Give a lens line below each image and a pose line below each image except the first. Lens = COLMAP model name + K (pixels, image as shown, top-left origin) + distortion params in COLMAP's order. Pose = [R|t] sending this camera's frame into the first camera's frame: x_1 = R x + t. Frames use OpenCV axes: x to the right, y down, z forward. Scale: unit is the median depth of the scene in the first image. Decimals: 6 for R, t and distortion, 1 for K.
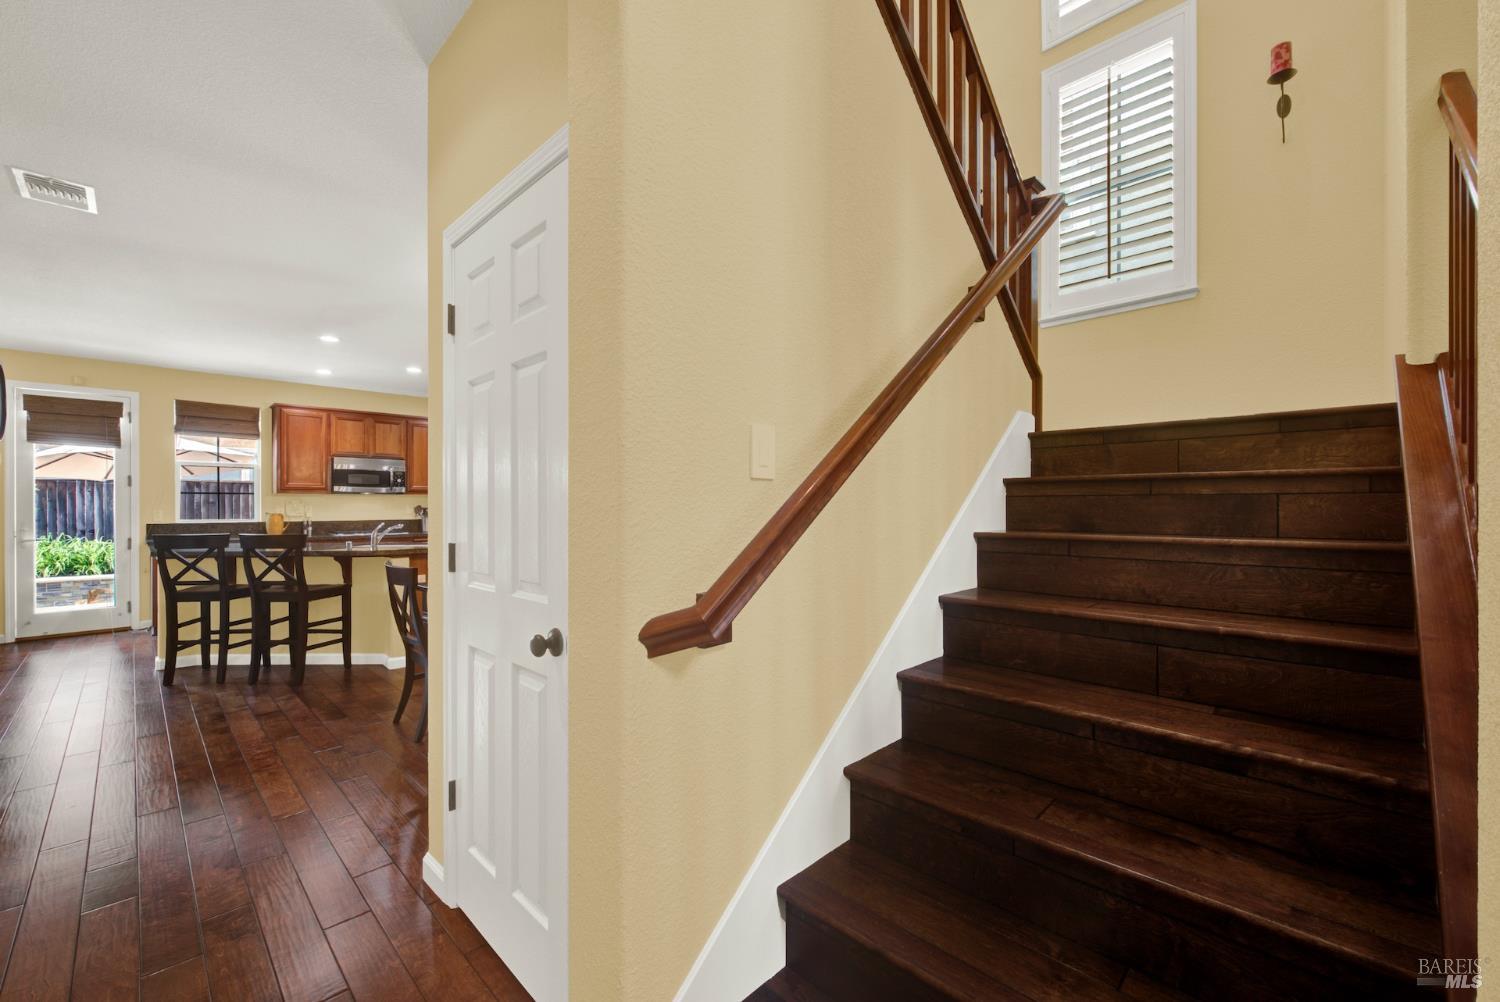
lens RADIAL K [[609.5, 0, 754.3], [0, 609.5, 508.2], [0, 0, 1]] dist [0.003141, -0.002371]
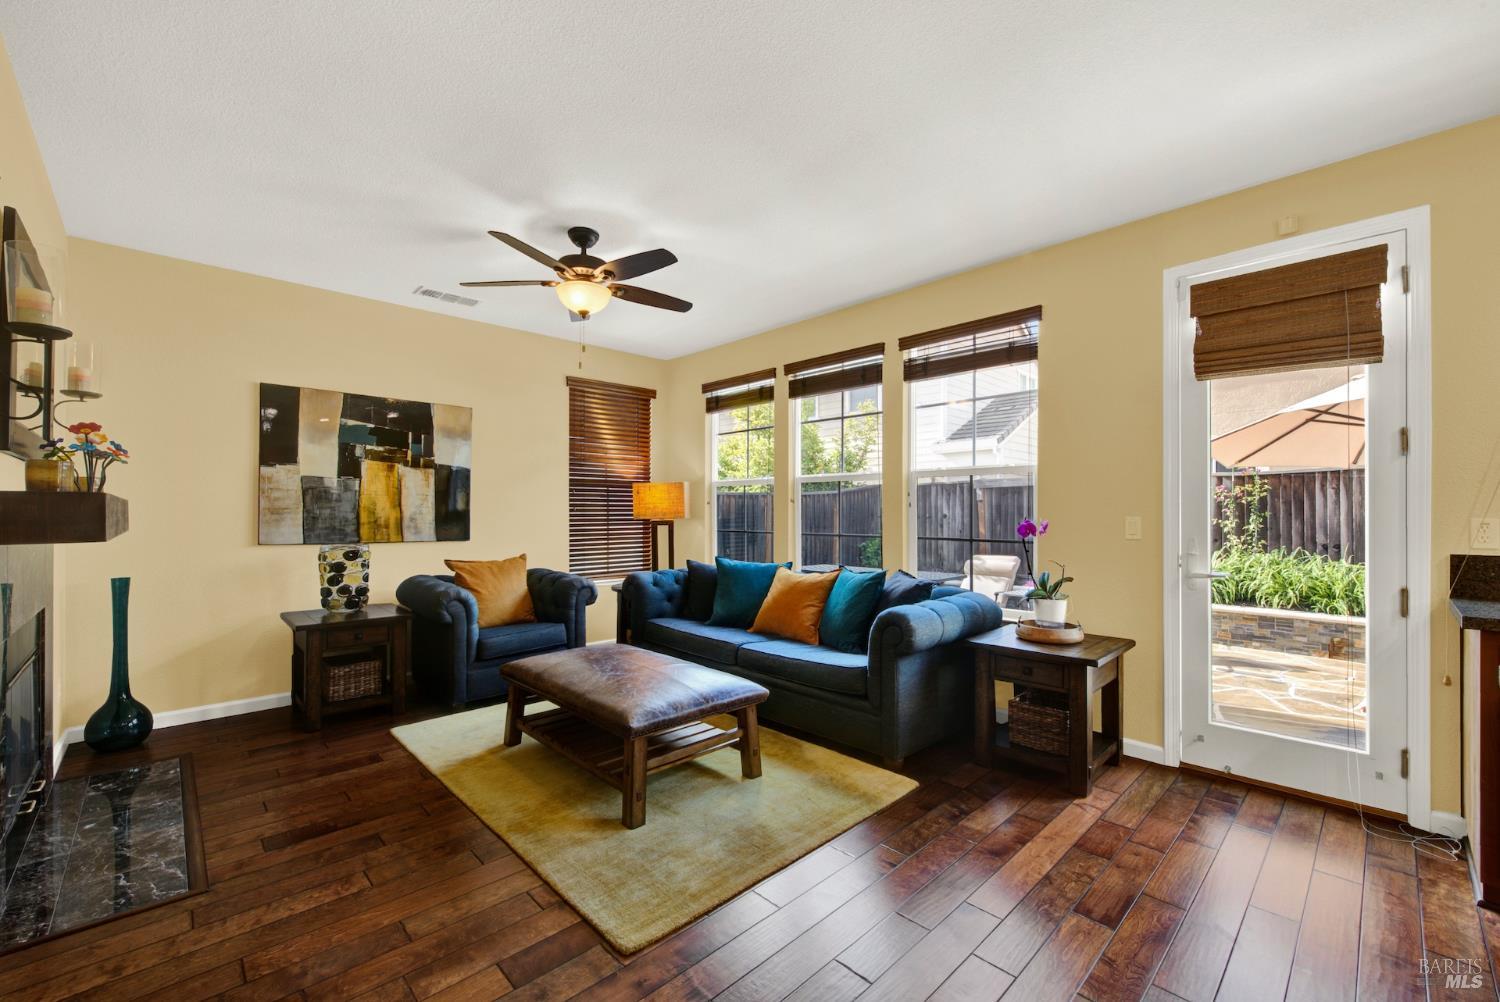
lens RADIAL K [[609.5, 0, 751.4], [0, 609.5, 507.4], [0, 0, 1]] dist [0.003141, -0.002371]
pose [[-0.032033, -0.005344, -0.999473, -0.558681], [-0.005384, 0.999972, -0.005175, 0.001347], [0.999472, 0.005215, -0.032061, 0.534599]]
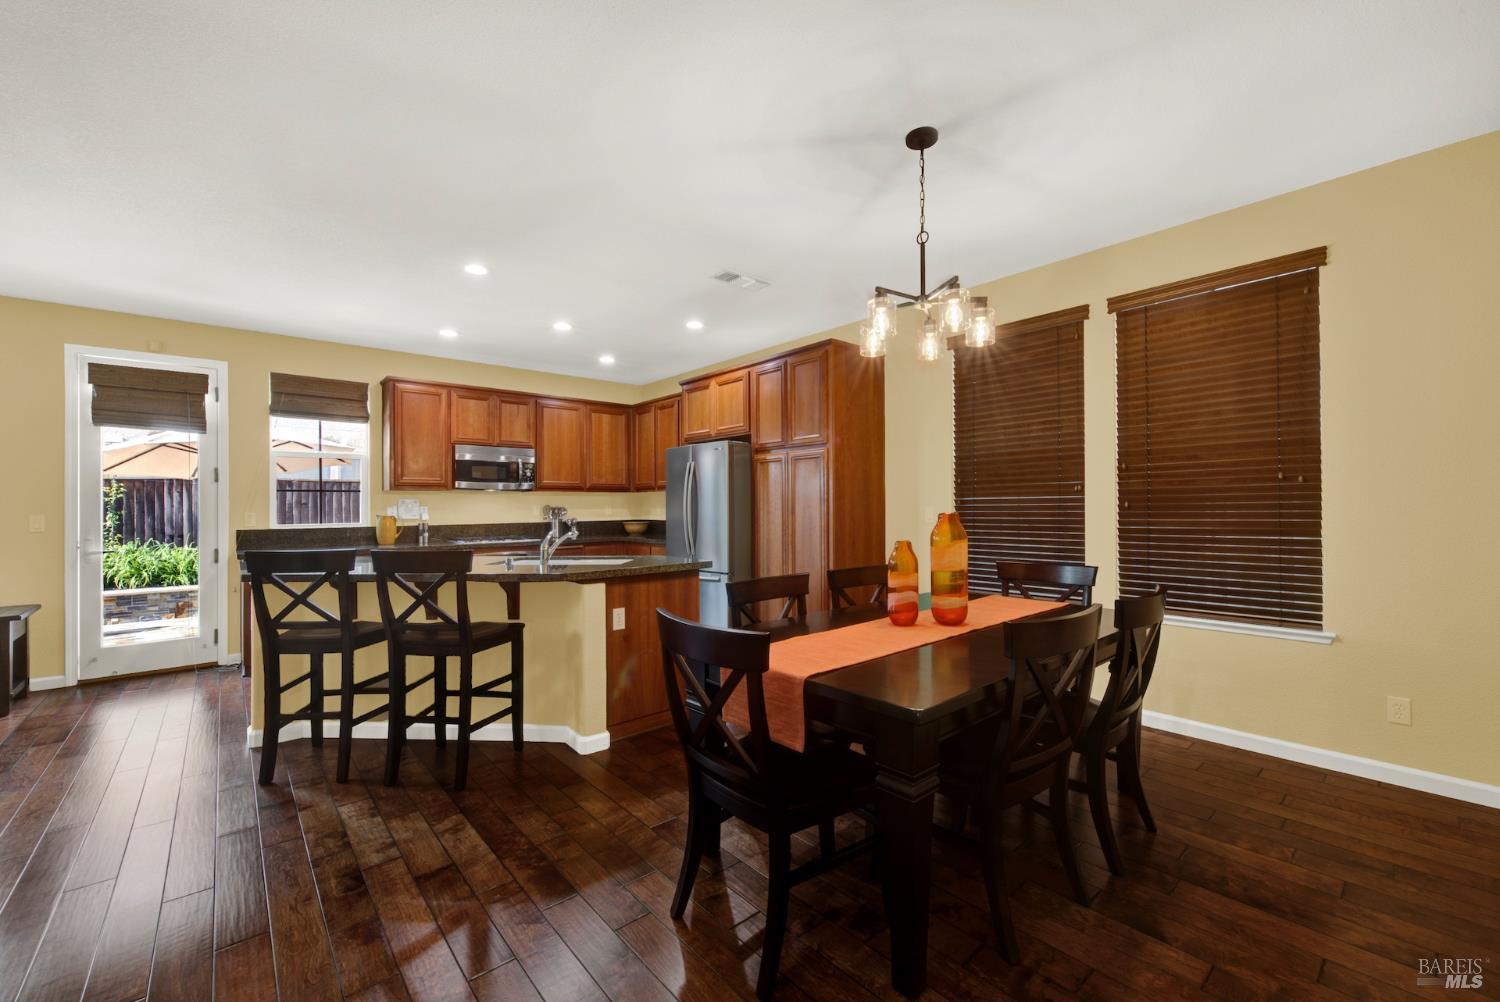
lens RADIAL K [[609.5, 0, 750.1], [0, 609.5, 503.0], [0, 0, 1]] dist [0.003141, -0.002371]
pose [[0.996393, -0.006254, -0.084629, -0.247741], [0.005625, 0.999955, -0.007667, 0.000562], [0.084673, 0.007164, 0.996383, 0.249639]]
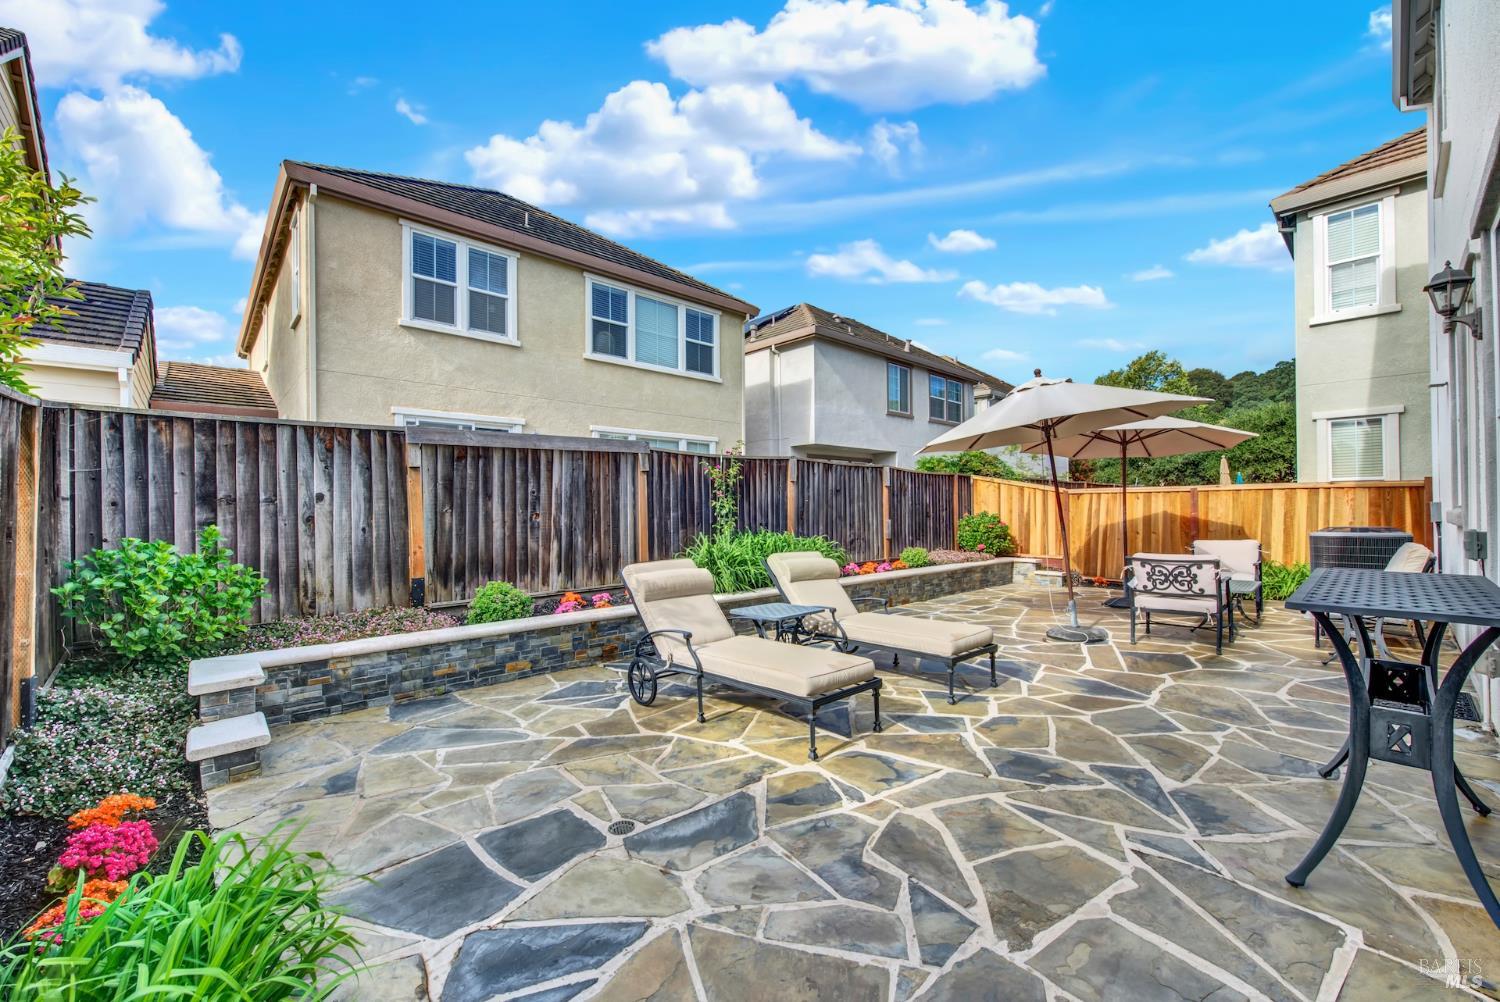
lens RADIAL K [[609.5, 0, 751.7], [0, 609.5, 506.2], [0, 0, 1]] dist [0.003141, -0.002371]
pose [[0.998862, -0.005616, -0.047358, -1.562649], [0.005240, 0.999954, -0.008051, 0.029624], [0.047401, 0.007794, 0.998846, 0.306807]]
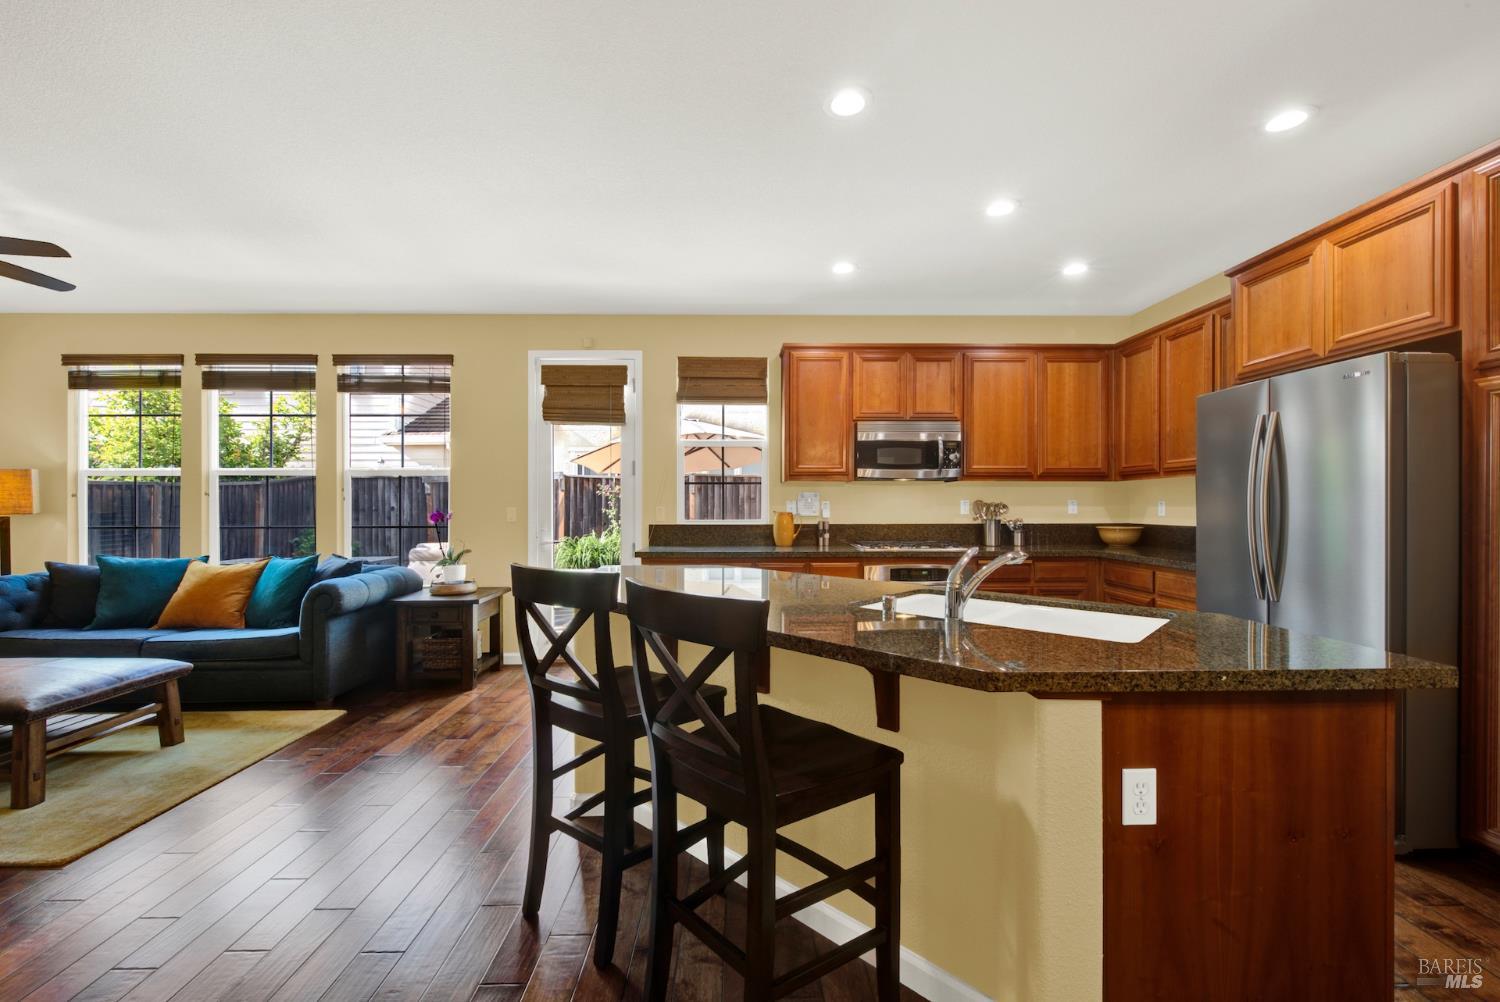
lens RADIAL K [[609.5, 0, 746.4], [0, 609.5, 503.2], [0, 0, 1]] dist [0.003141, -0.002371]
pose [[0.706809, 0.000311, -0.707404, -0.344840], [-0.001959, 0.999997, -0.001518, -0.000017], [0.707402, 0.002459, 0.706808, 0.503411]]
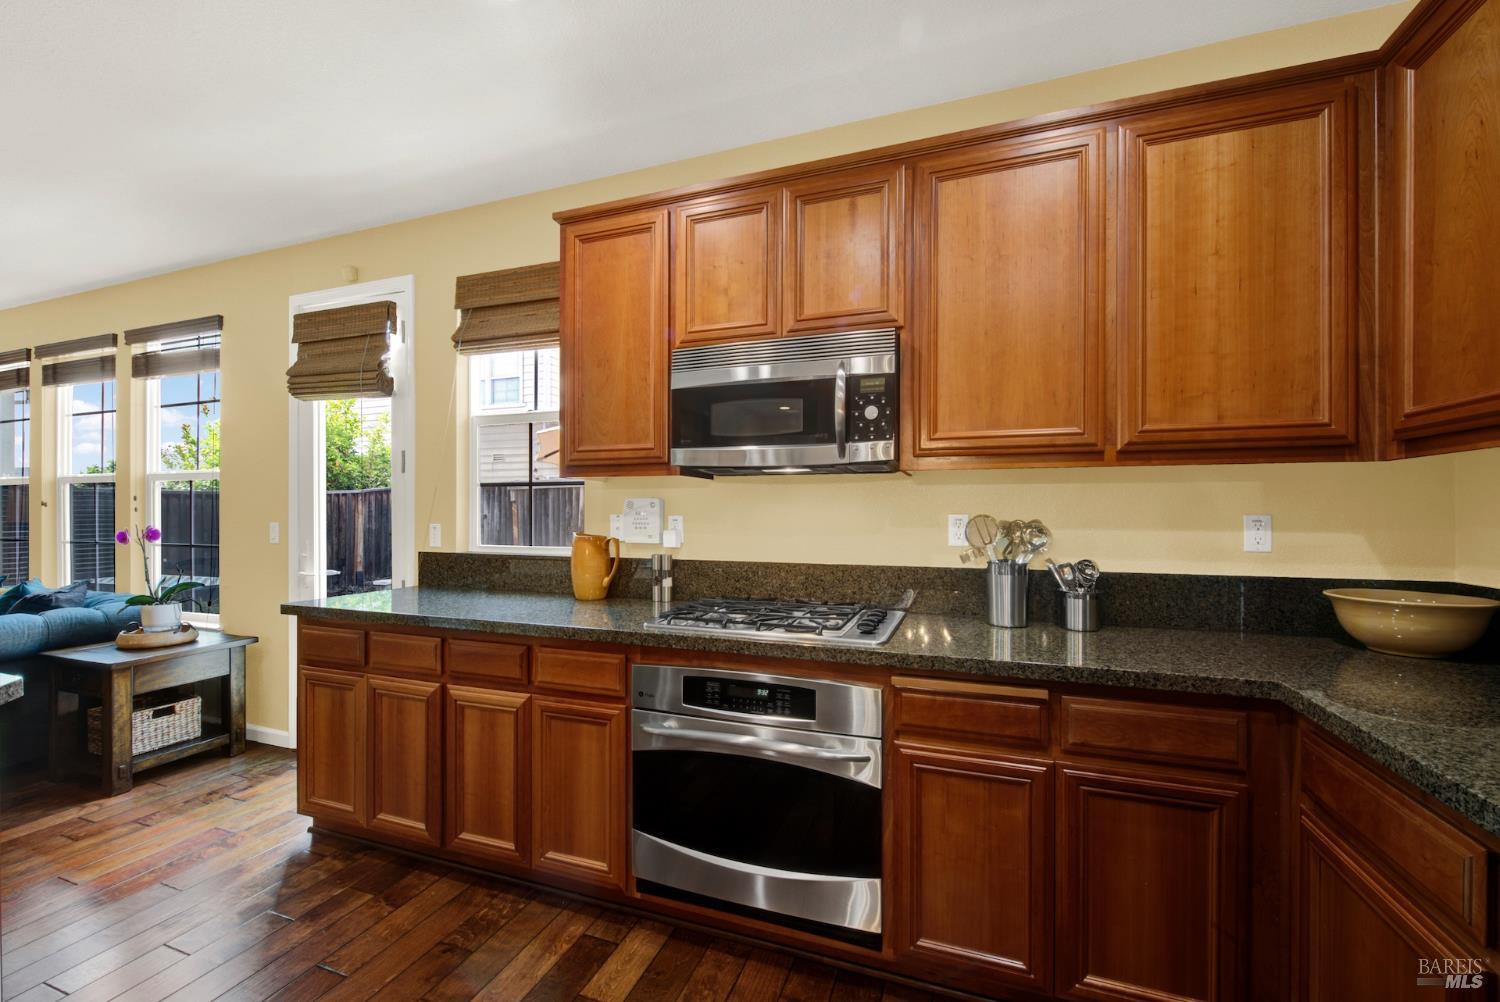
lens RADIAL K [[609.5, 0, 752.2], [0, 609.5, 508.3], [0, 0, 1]] dist [0.003141, -0.002371]
pose [[0.408390, -0.000698, -0.912807, -0.421347], [-0.003184, 0.999993, -0.002190, -0.007249], [0.912802, 0.003801, 0.408385, 0.949200]]
